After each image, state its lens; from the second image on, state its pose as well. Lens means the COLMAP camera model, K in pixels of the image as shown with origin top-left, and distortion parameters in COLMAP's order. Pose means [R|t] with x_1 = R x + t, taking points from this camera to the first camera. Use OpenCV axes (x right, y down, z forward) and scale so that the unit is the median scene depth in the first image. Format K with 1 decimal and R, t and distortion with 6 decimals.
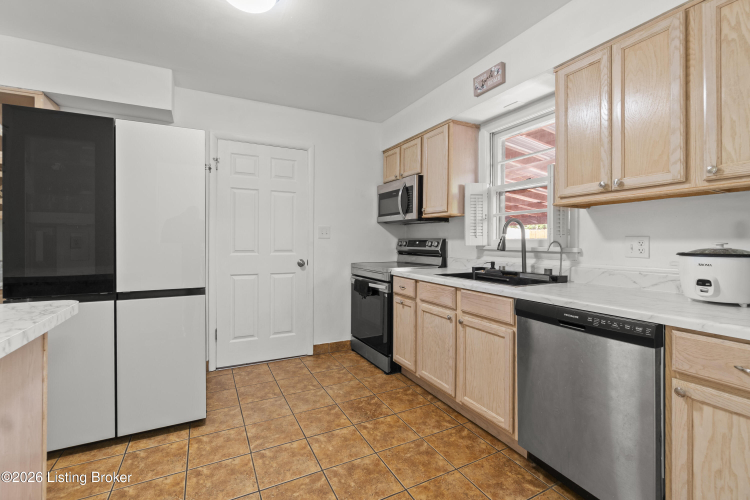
lens RADIAL K [[330.1, 0, 380.0], [0, 330.1, 241.0], [0, 0, 1]] dist [0.000475, 0.001240]
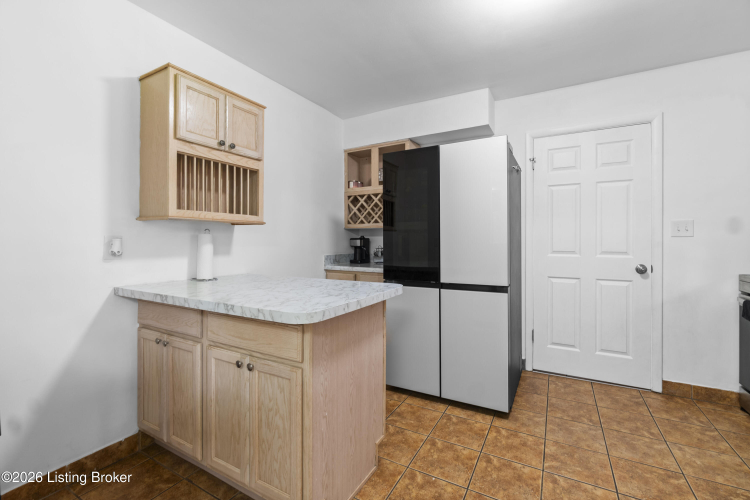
lens RADIAL K [[330.1, 0, 380.0], [0, 330.1, 241.0], [0, 0, 1]] dist [0.000475, 0.001240]
pose [[0.561089, -0.005026, -0.827740, 0.084397], [0.003846, 0.999987, -0.003465, 0.000548], [0.827746, -0.001239, 0.561101, 0.072038]]
